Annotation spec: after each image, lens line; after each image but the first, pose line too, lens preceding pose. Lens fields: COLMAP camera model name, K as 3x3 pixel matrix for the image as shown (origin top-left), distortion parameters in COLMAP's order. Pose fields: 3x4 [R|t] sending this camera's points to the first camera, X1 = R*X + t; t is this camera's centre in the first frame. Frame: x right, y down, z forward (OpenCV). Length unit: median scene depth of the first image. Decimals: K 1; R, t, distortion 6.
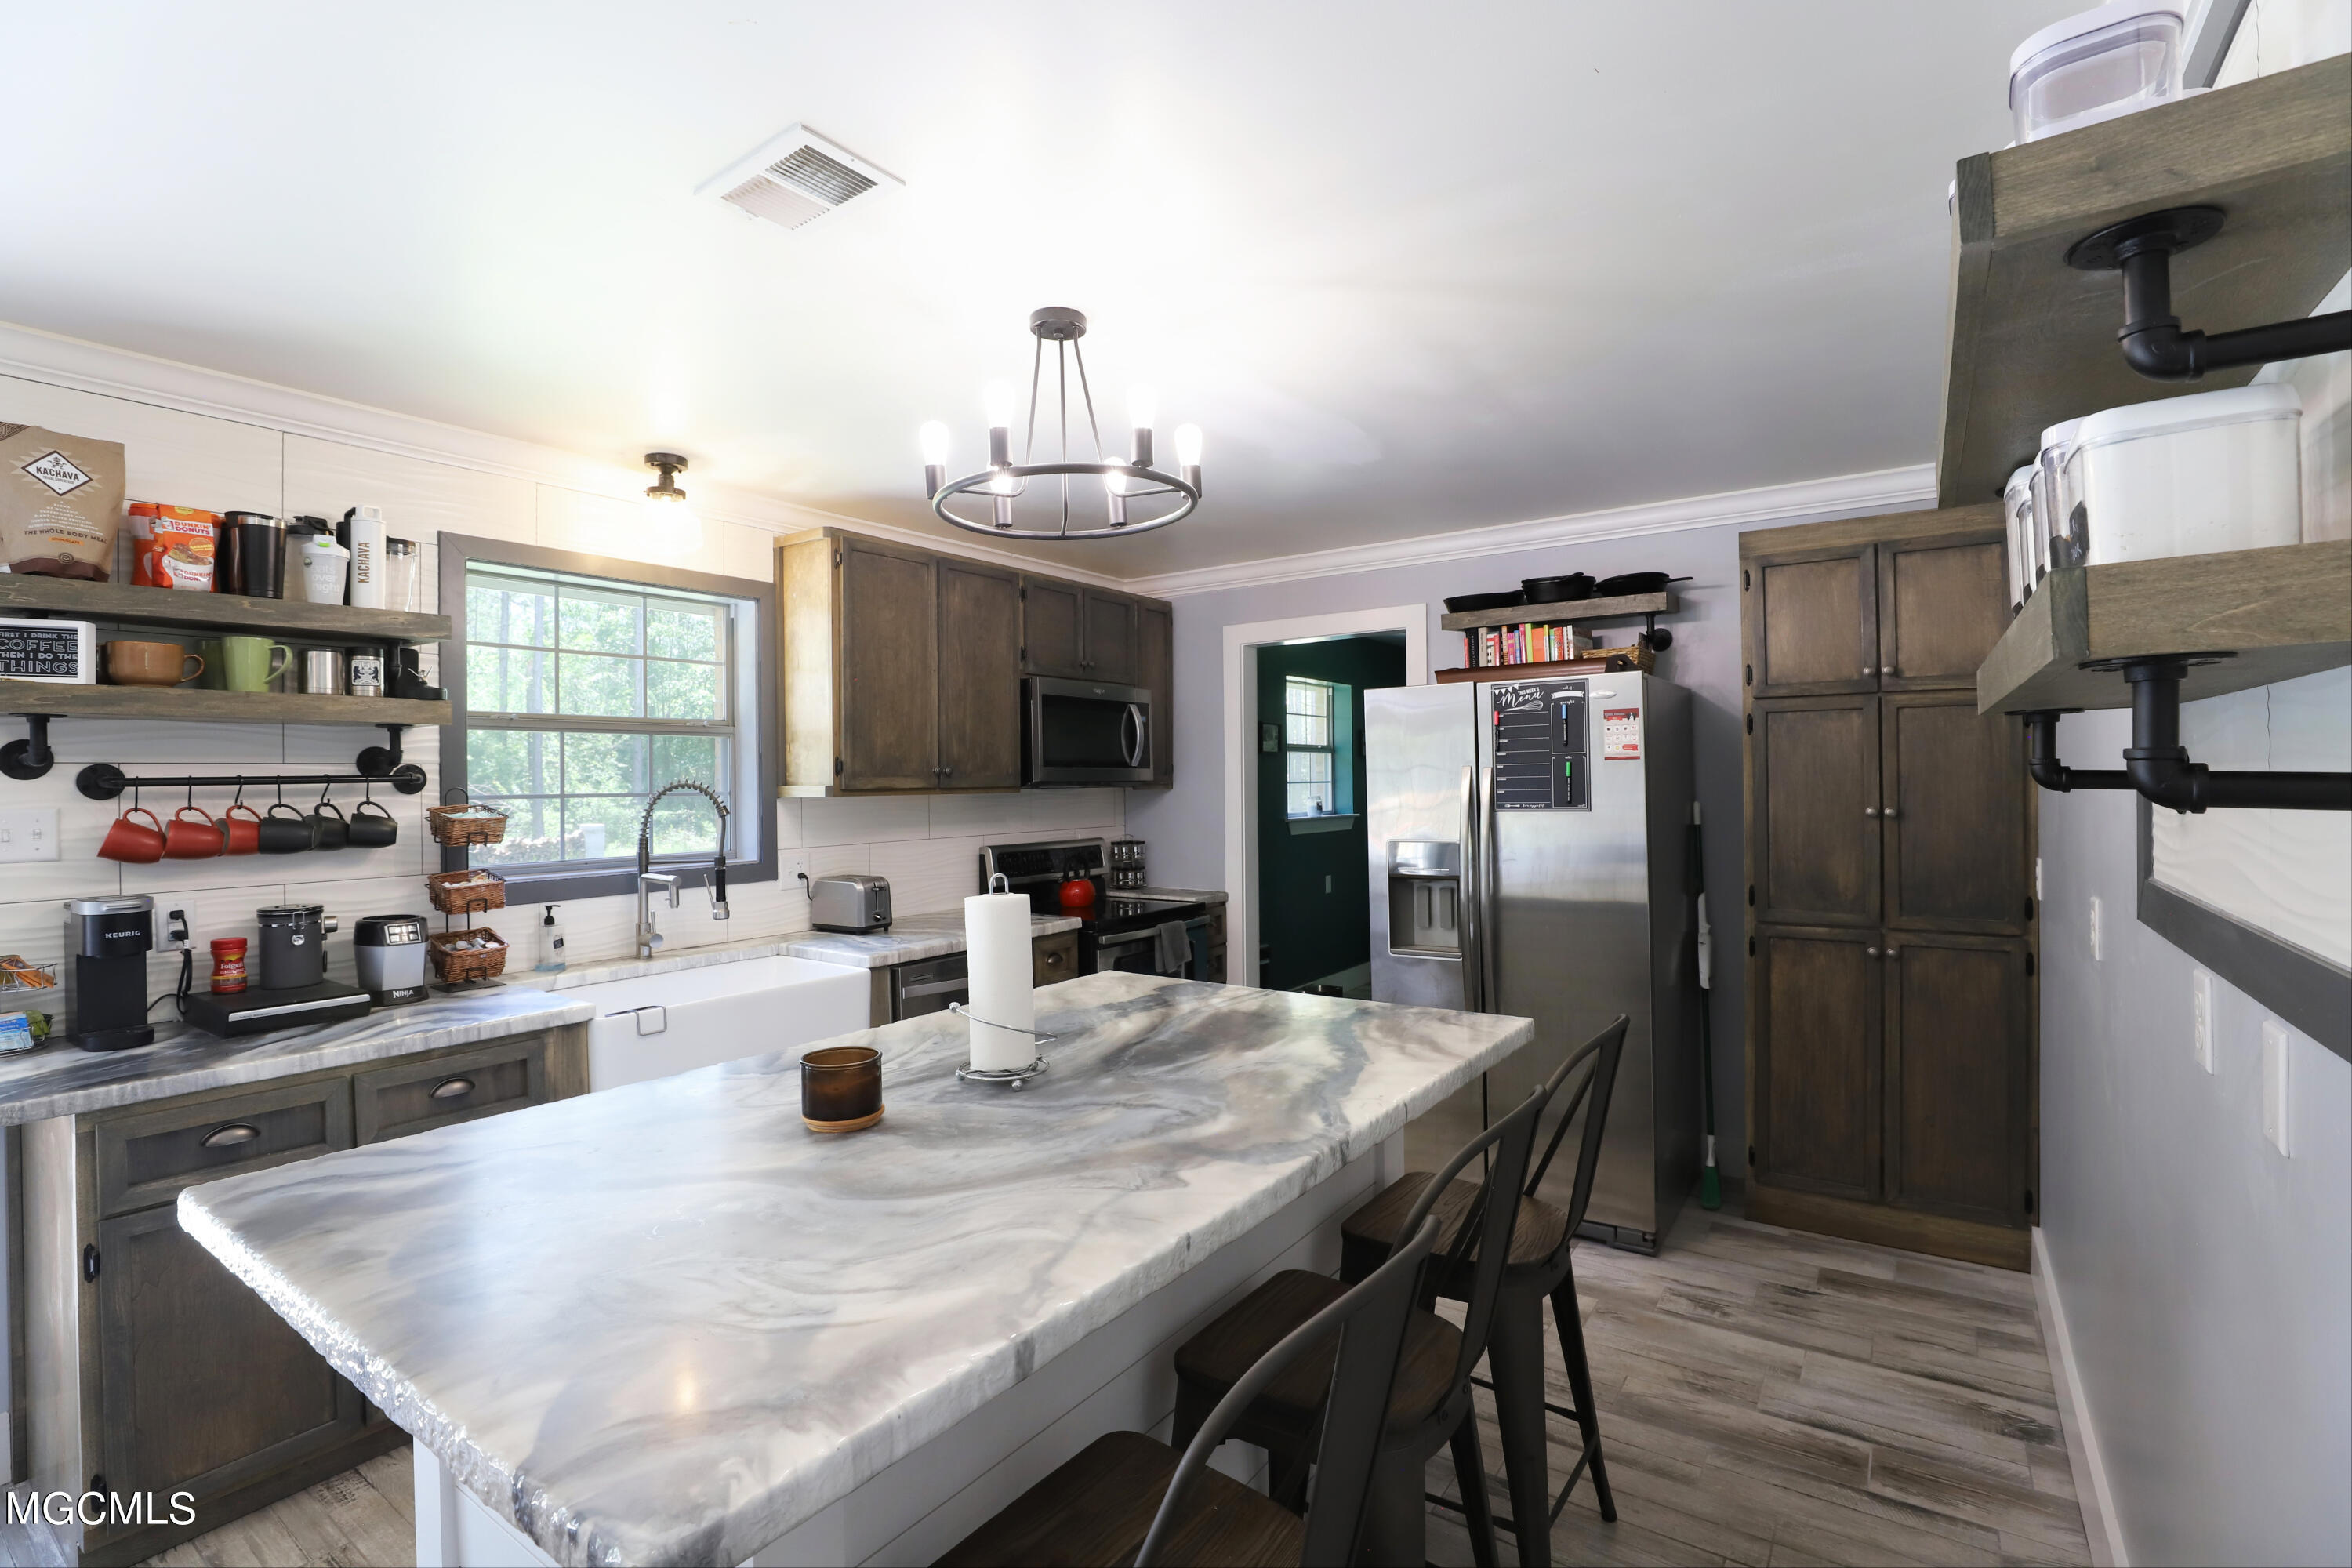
lens RADIAL K [[1071.2, 0, 1188.5], [0, 1071.2, 778.2], [0, 0, 1]] dist [-0.038466, 0.007355]
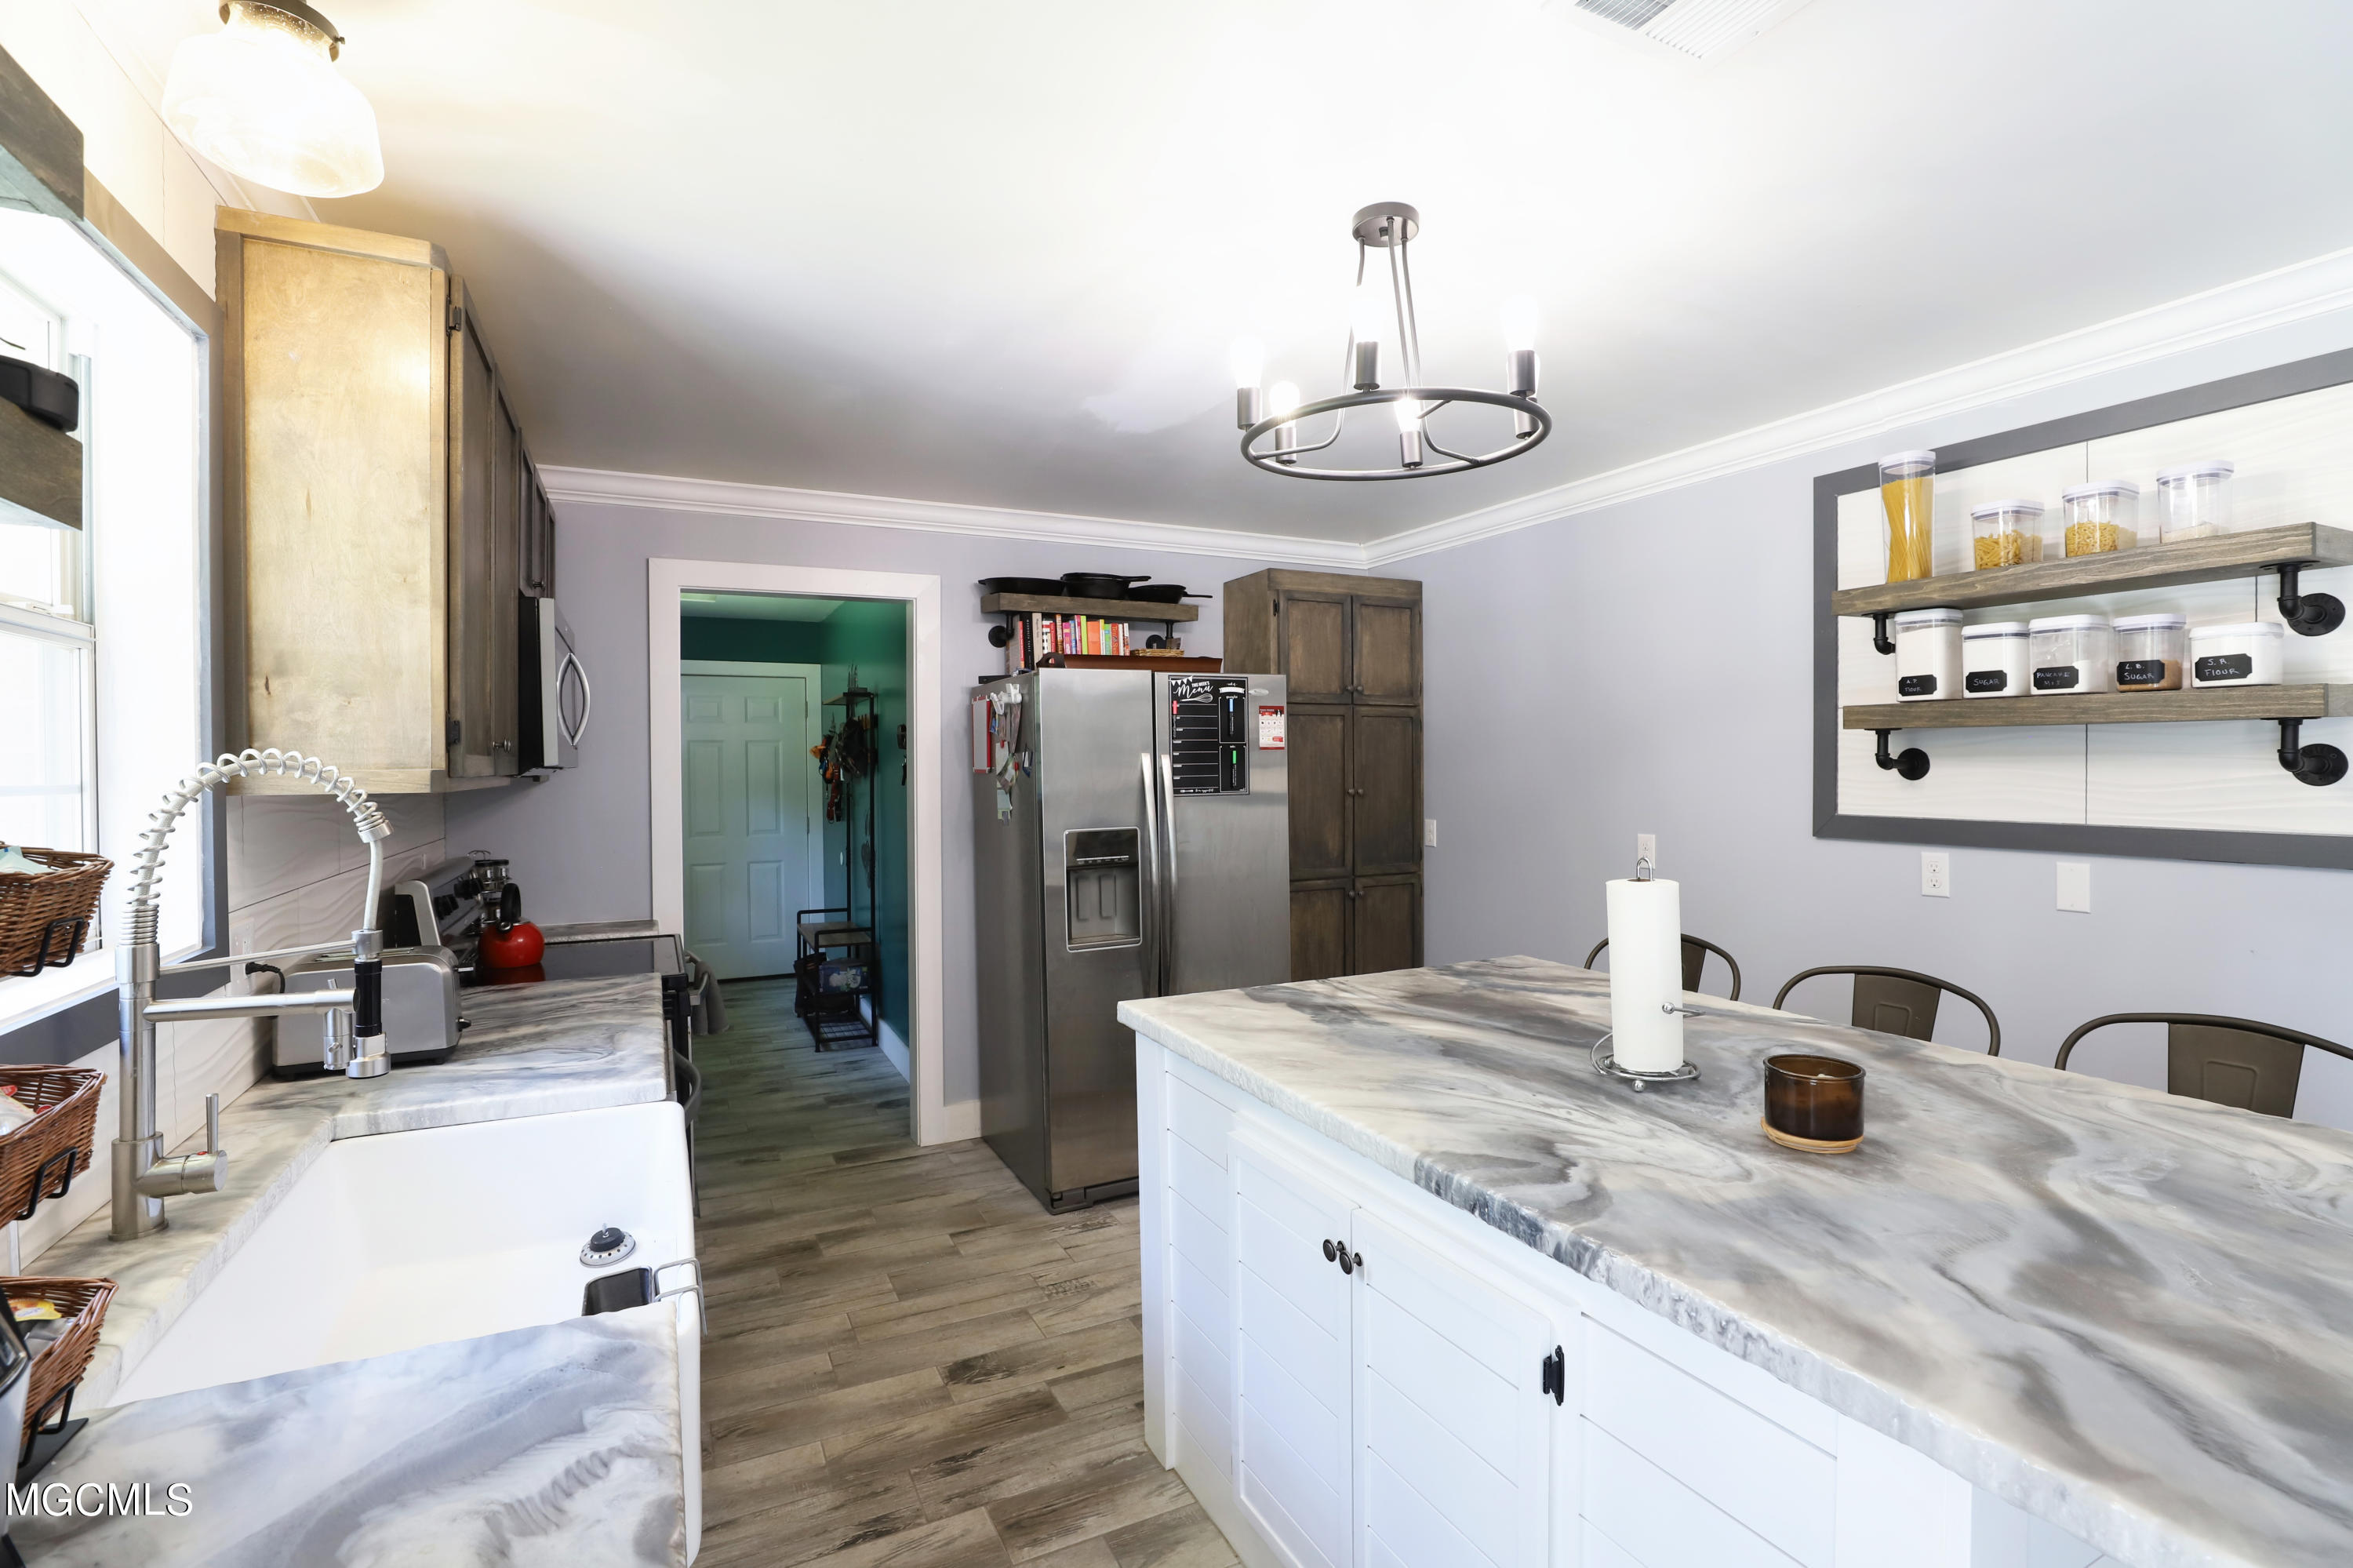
lens RADIAL K [[1071.7, 0, 1189.4], [0, 1071.7, 779.3], [0, 0, 1]] dist [-0.038466, 0.007355]
pose [[0.479665, -0.003903, 0.877443, -0.641940], [0.000542, 0.999991, 0.004152, 0.010060], [-0.877452, -0.001515, 0.479662, 0.497423]]
